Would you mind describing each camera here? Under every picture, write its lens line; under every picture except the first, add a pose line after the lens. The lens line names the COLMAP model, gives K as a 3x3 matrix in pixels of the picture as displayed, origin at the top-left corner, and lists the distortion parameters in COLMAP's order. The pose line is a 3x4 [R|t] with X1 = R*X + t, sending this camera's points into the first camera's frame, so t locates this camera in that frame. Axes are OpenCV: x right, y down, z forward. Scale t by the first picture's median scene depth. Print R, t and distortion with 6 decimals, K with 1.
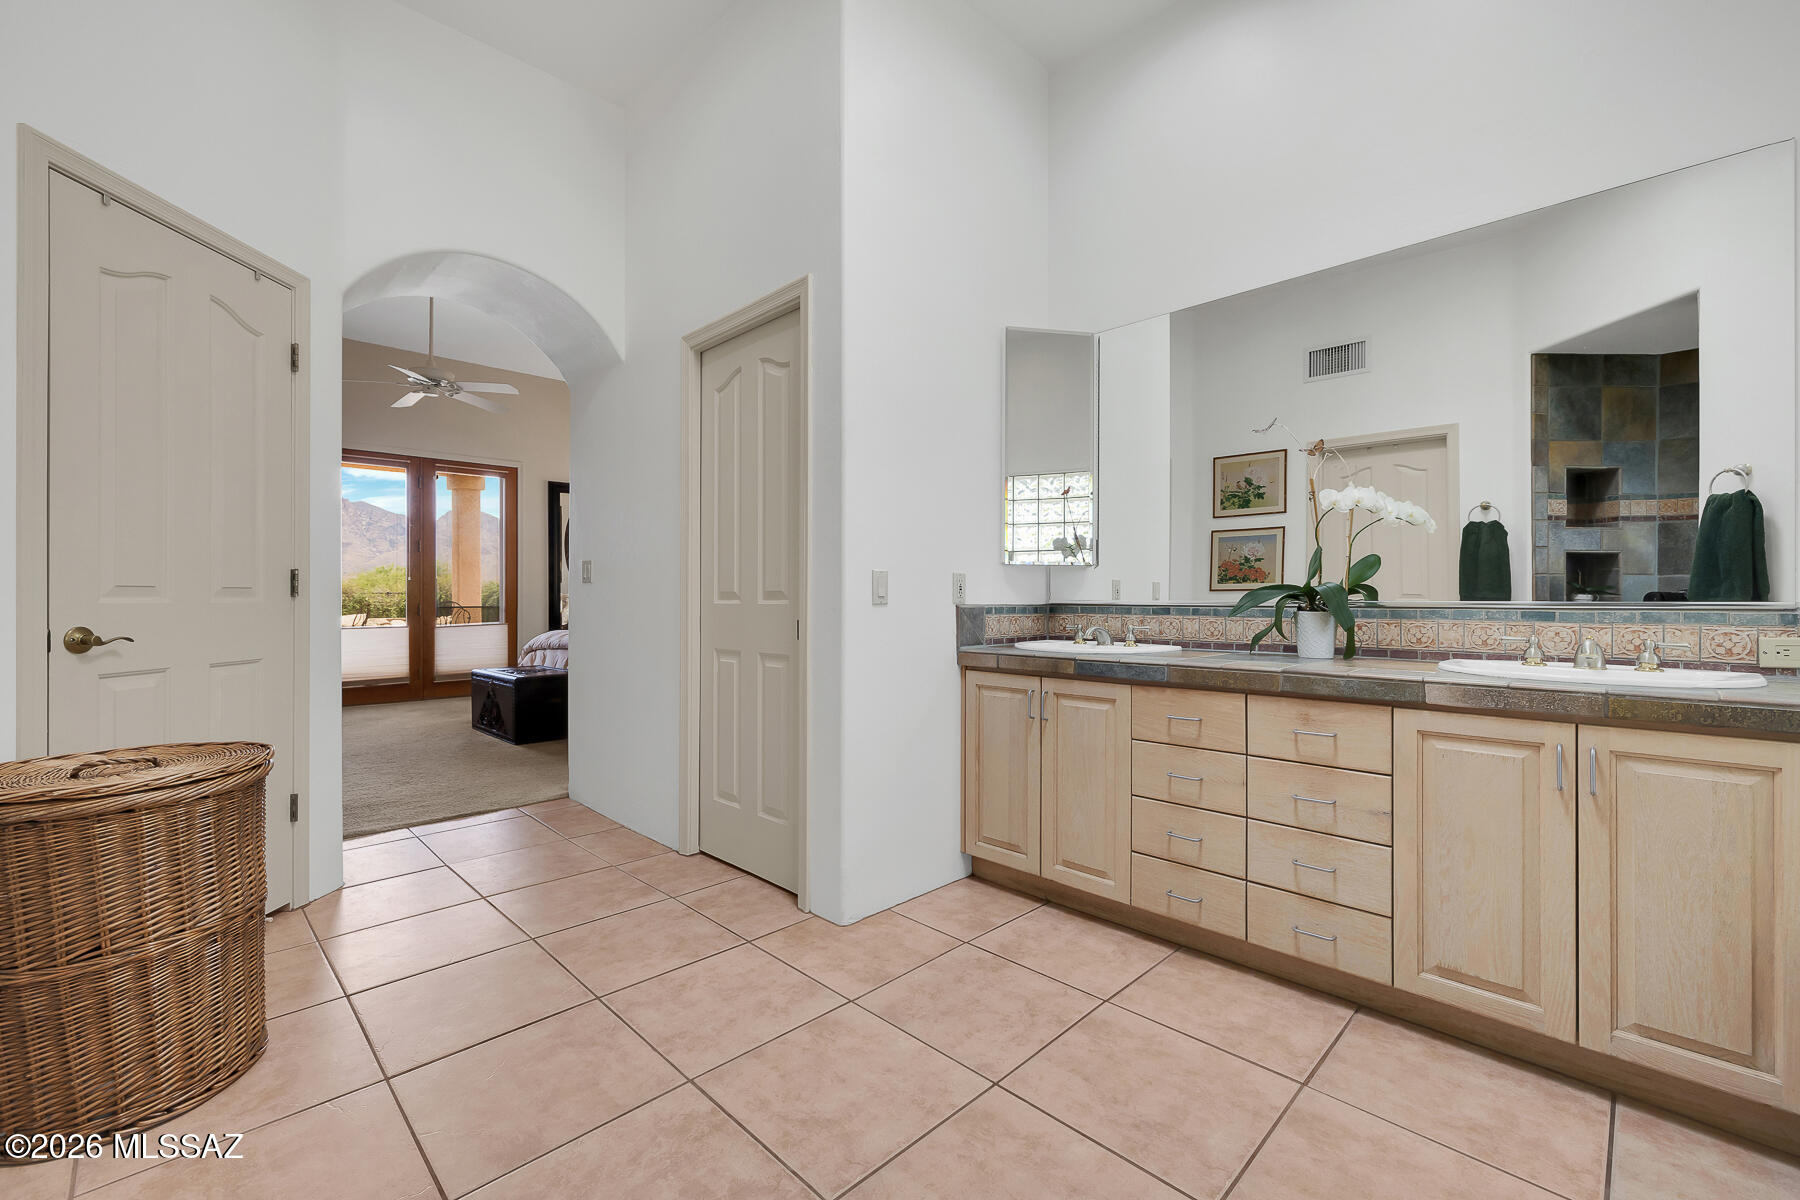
lens RADIAL K [[759.3, 0, 894.7], [0, 759.3, 579.1], [0, 0, 1]] dist [-0.002208, -0.000457]
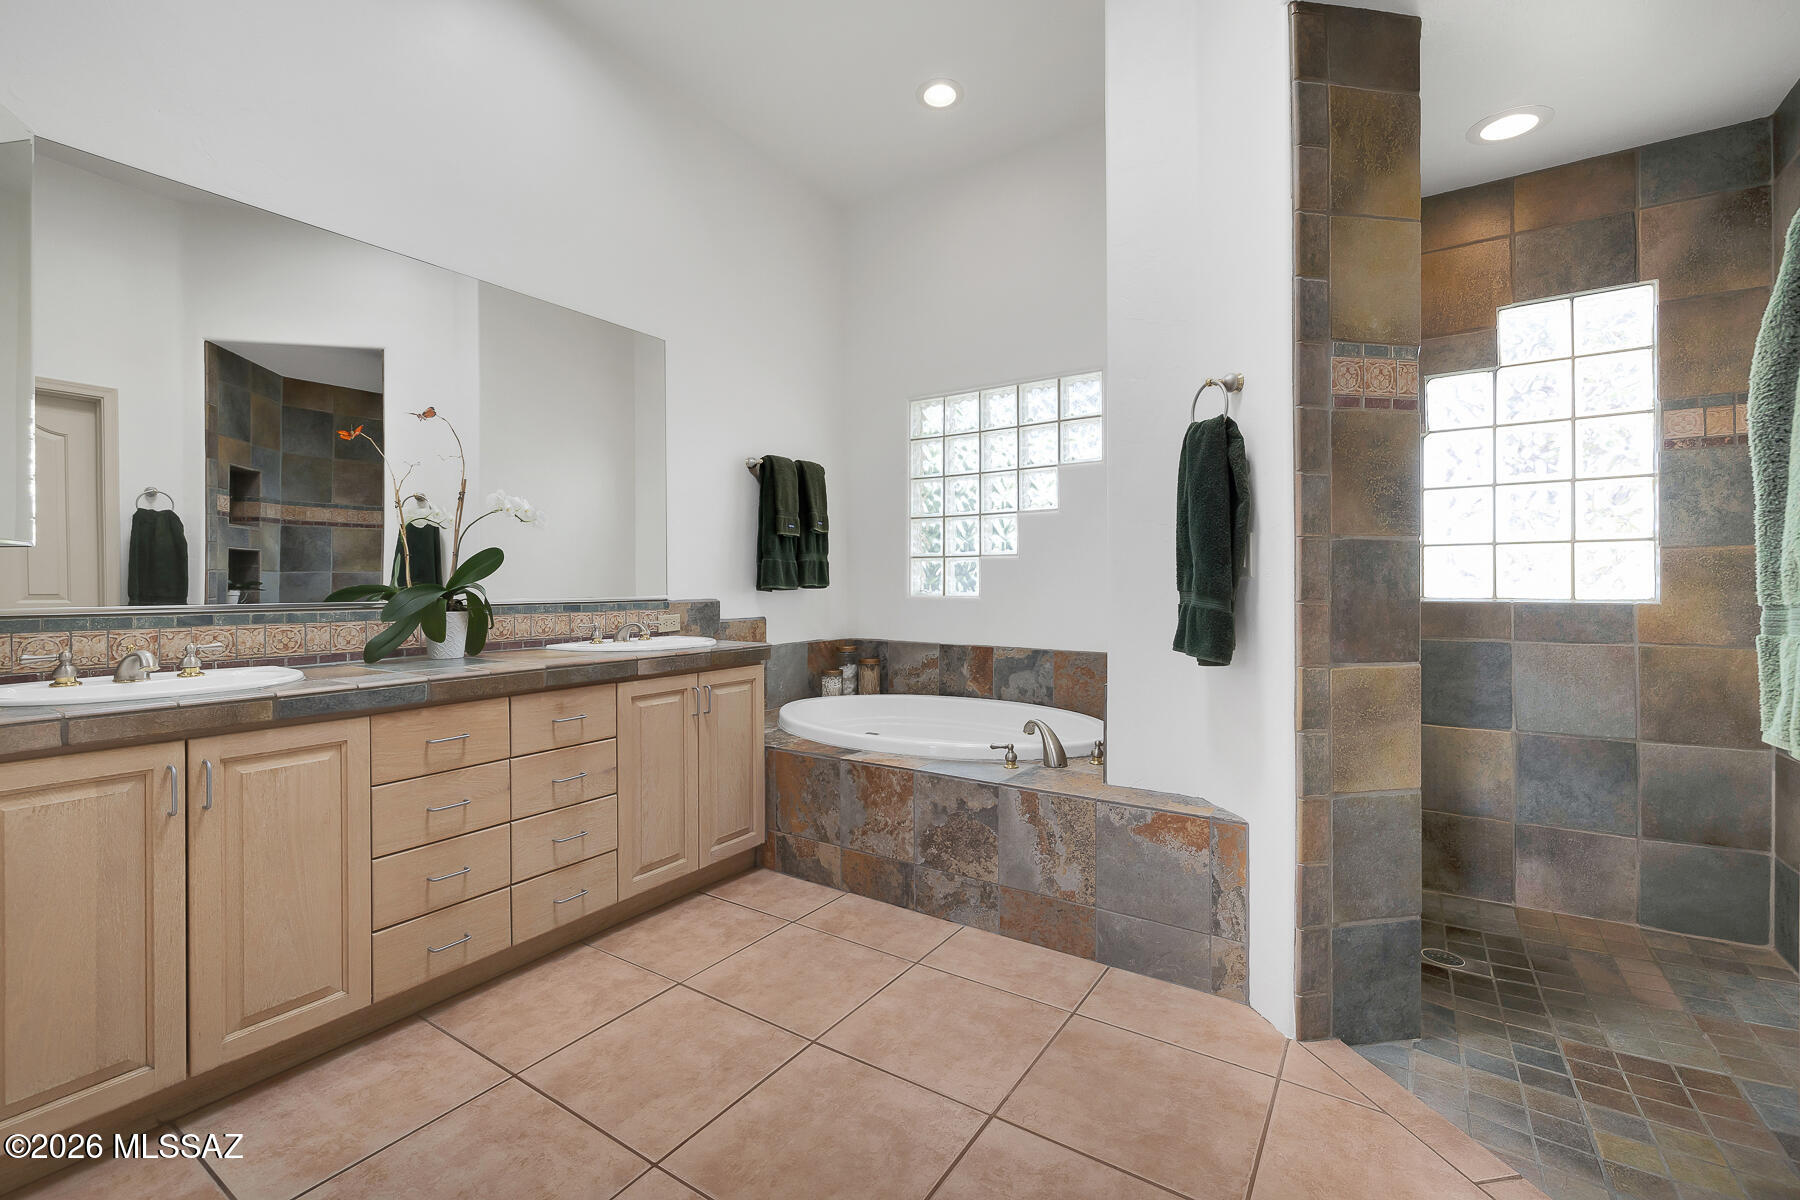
lens RADIAL K [[759.3, 0, 894.7], [0, 759.3, 579.1], [0, 0, 1]] dist [-0.002208, -0.000457]
pose [[-0.206422, 0.006834, 0.978439, -0.524936], [-0.018943, 0.999760, -0.010979, 0.000363], [-0.978280, -0.020801, -0.206243, 0.625224]]
